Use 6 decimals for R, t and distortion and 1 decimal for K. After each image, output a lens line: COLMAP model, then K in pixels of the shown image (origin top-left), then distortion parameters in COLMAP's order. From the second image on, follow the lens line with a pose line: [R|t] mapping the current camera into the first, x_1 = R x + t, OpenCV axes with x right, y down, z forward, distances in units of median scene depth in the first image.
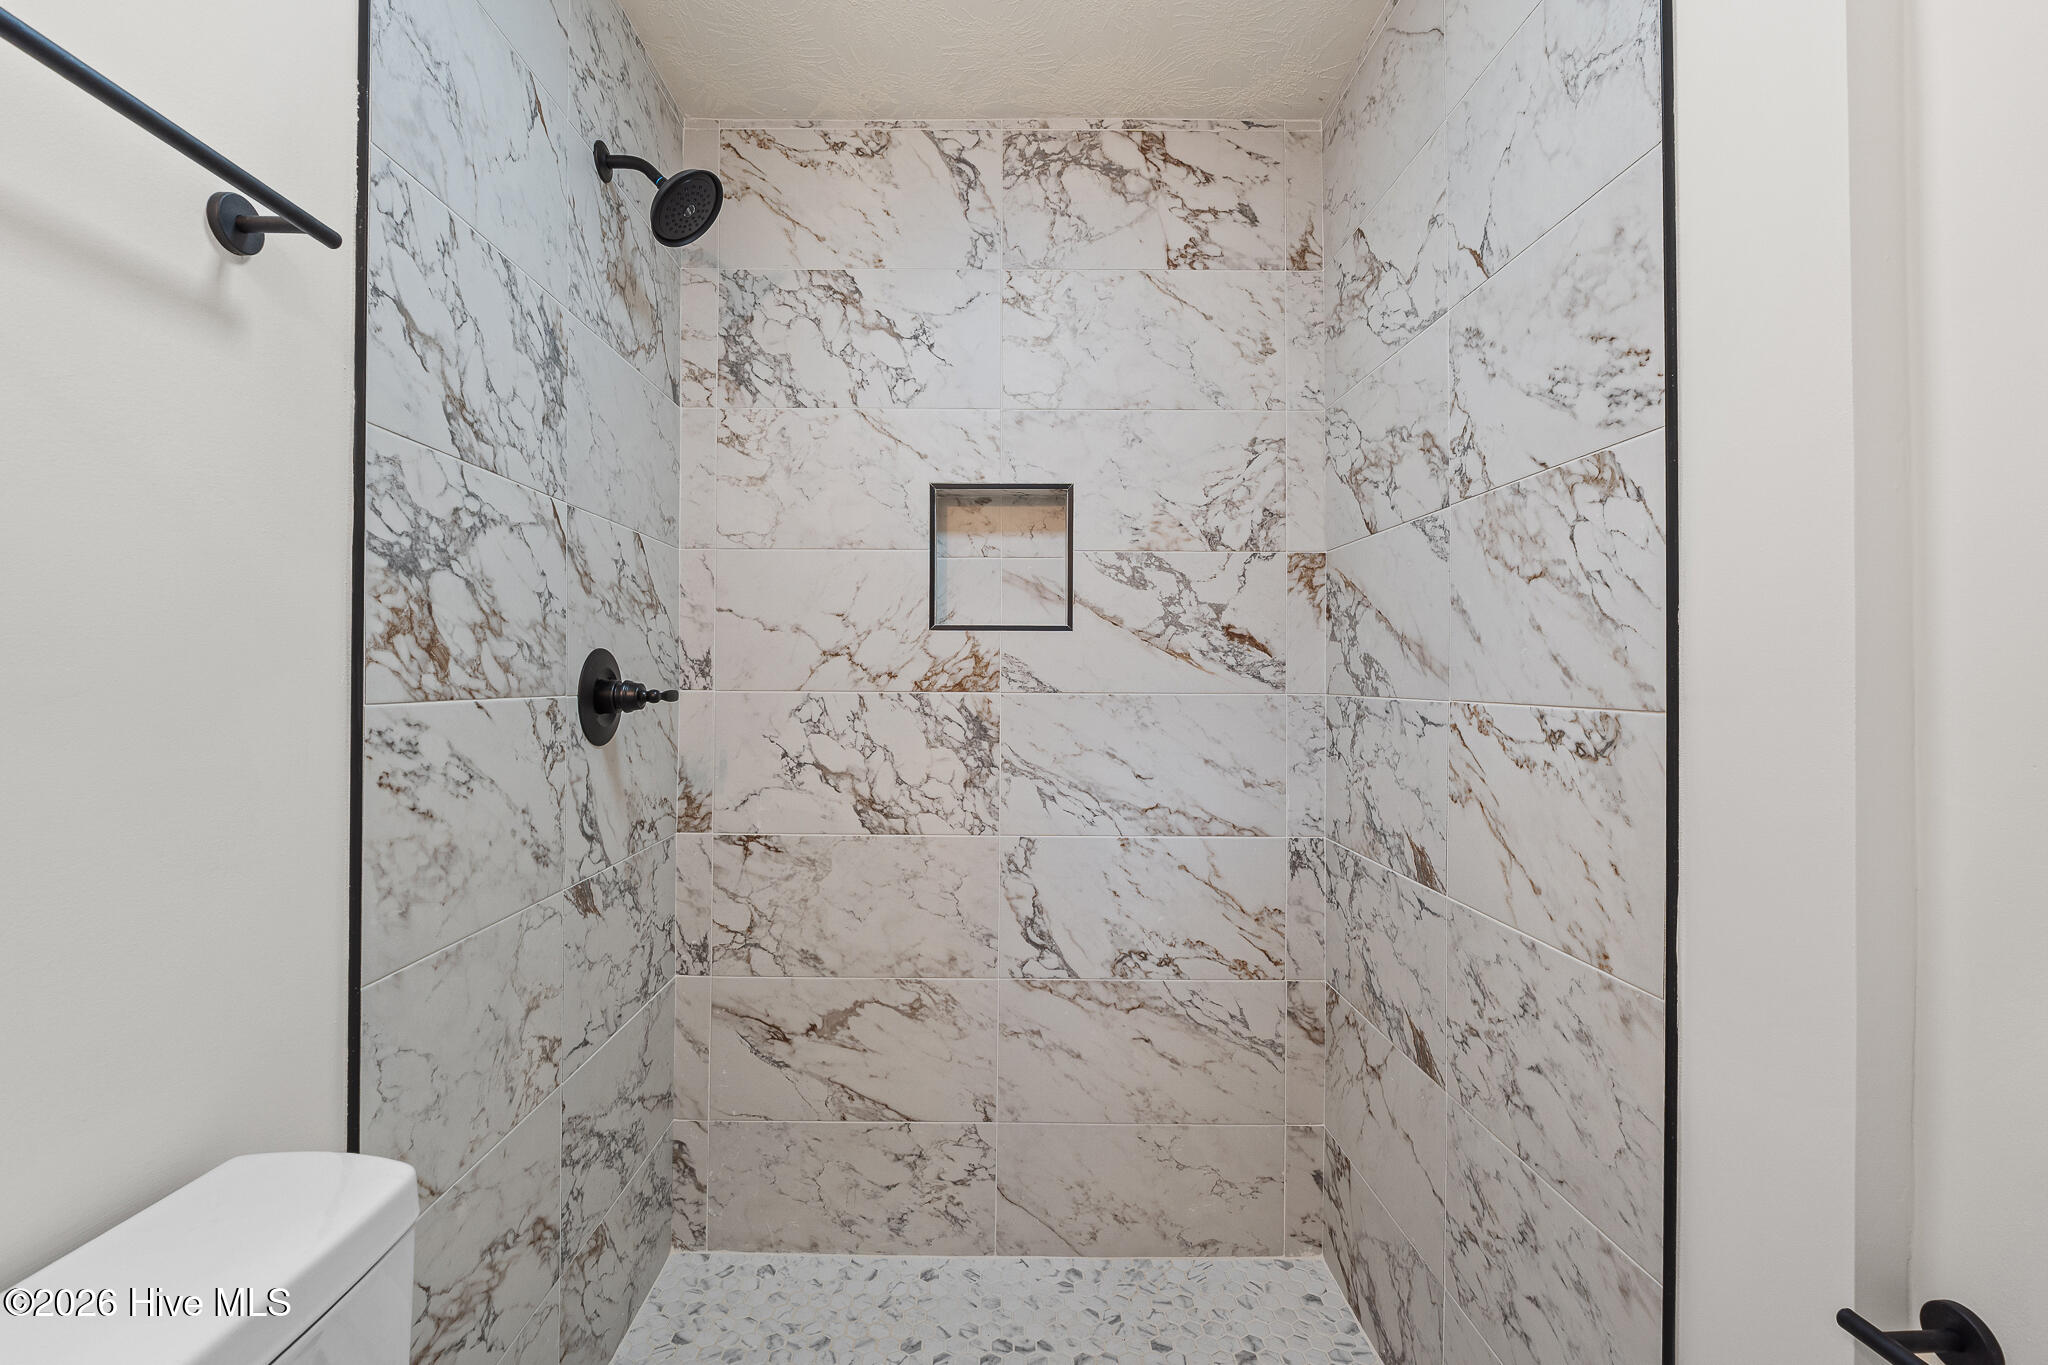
lens RADIAL K [[877.1, 0, 991.5], [0, 877.1, 675.1], [0, 0, 1]] dist [-0.010882, 0.000168]
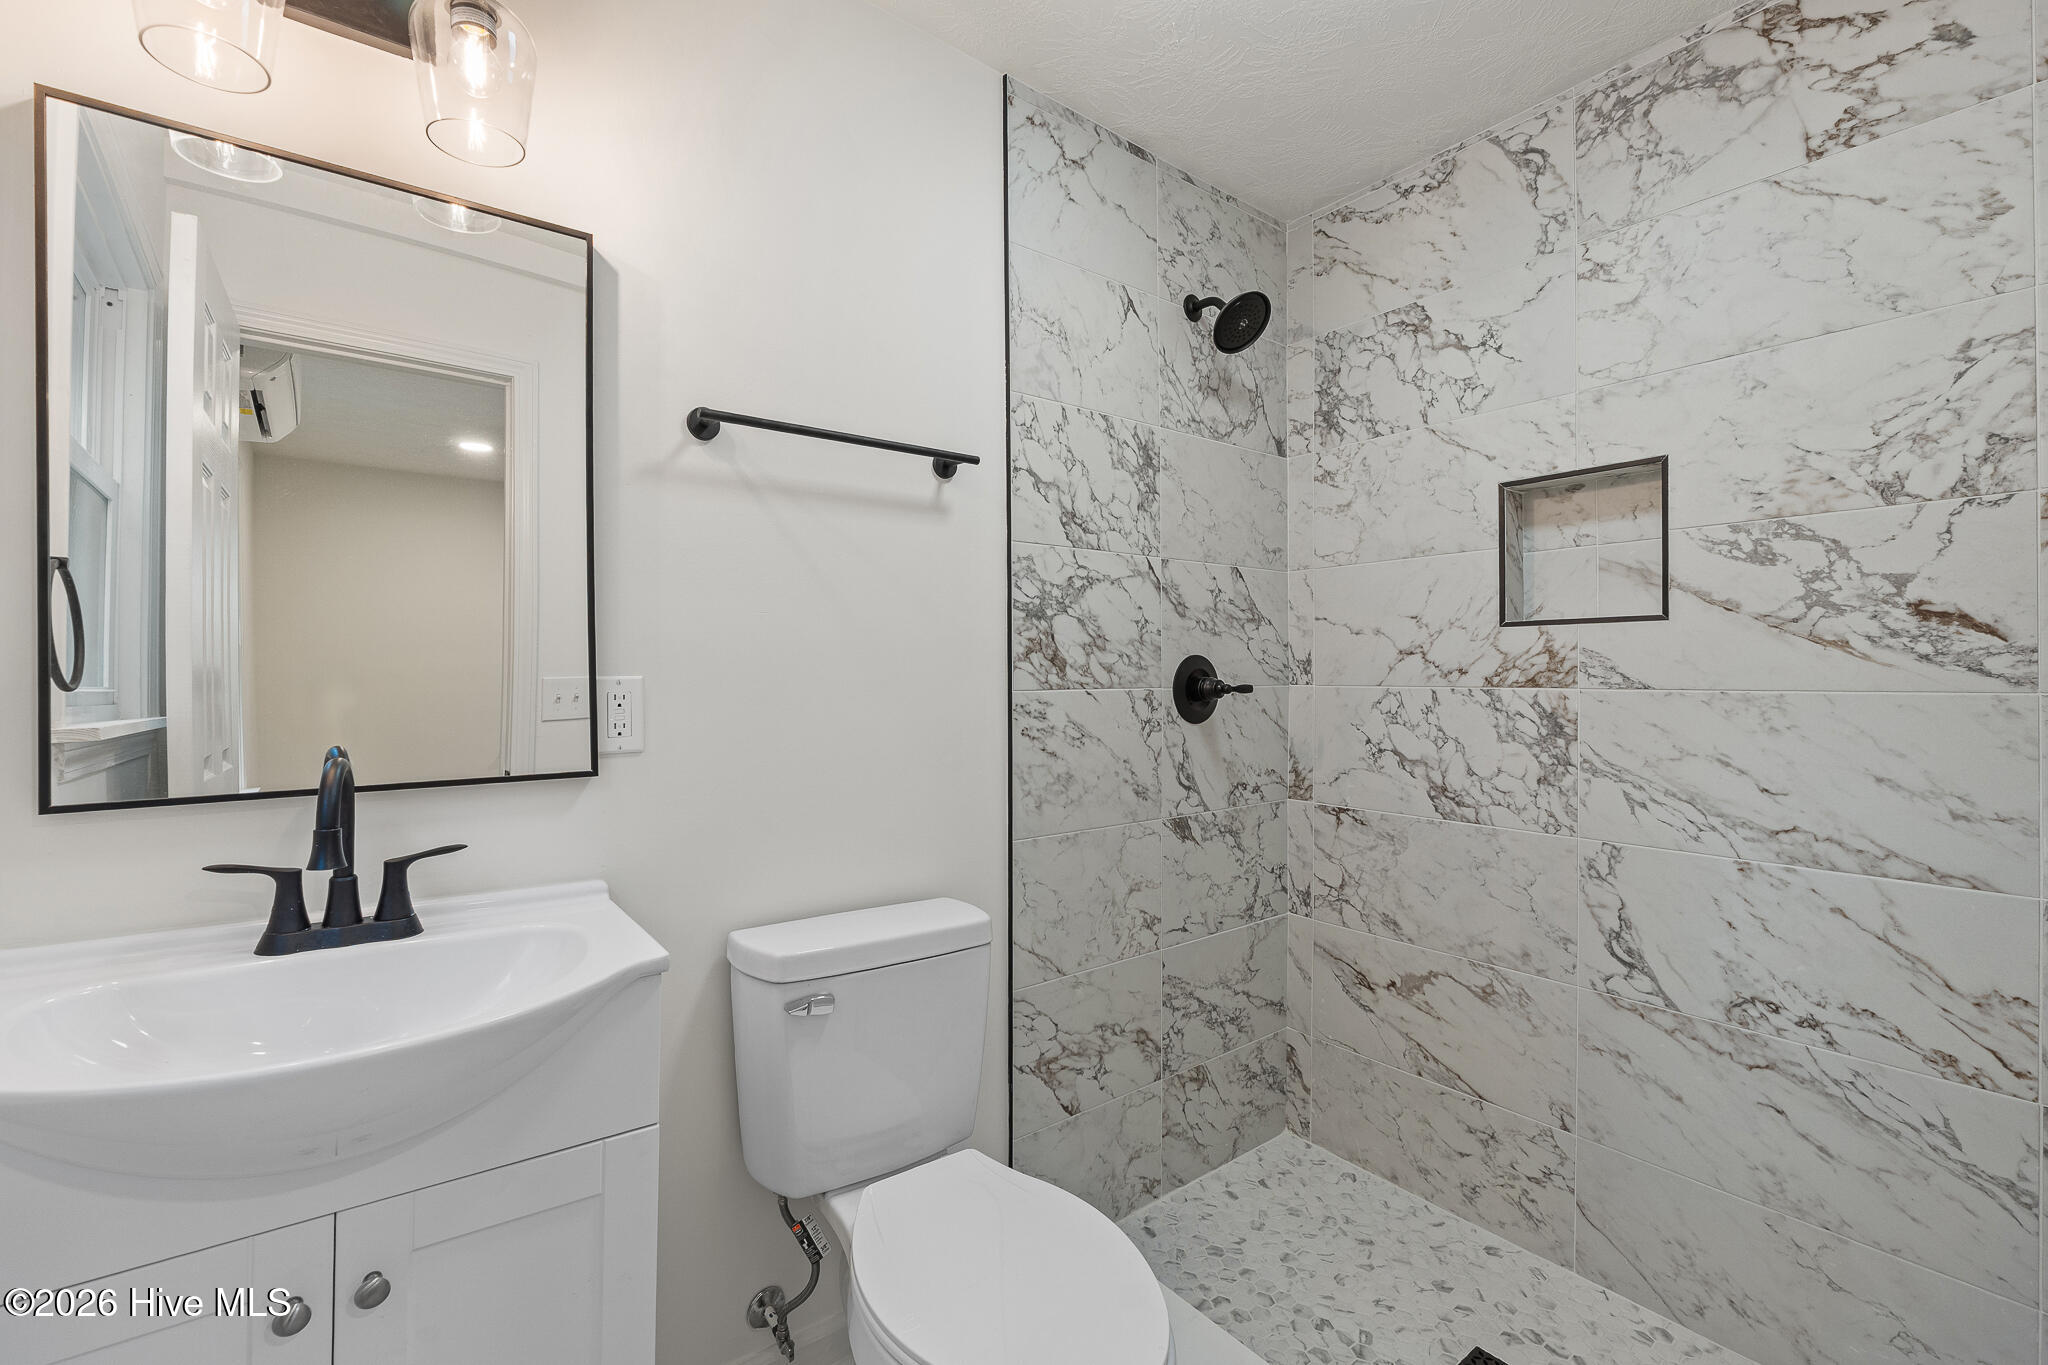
lens RADIAL K [[864.9, 0, 982.1], [0, 864.9, 681.8], [0, 0, 1]] dist [-0.010538, 0.000144]
pose [[0.585302, 0.000731, -0.810815, 0.391701], [0.008649, 0.999937, 0.007145, 0.000139], [0.810769, -0.011194, 0.585259, -0.077291]]
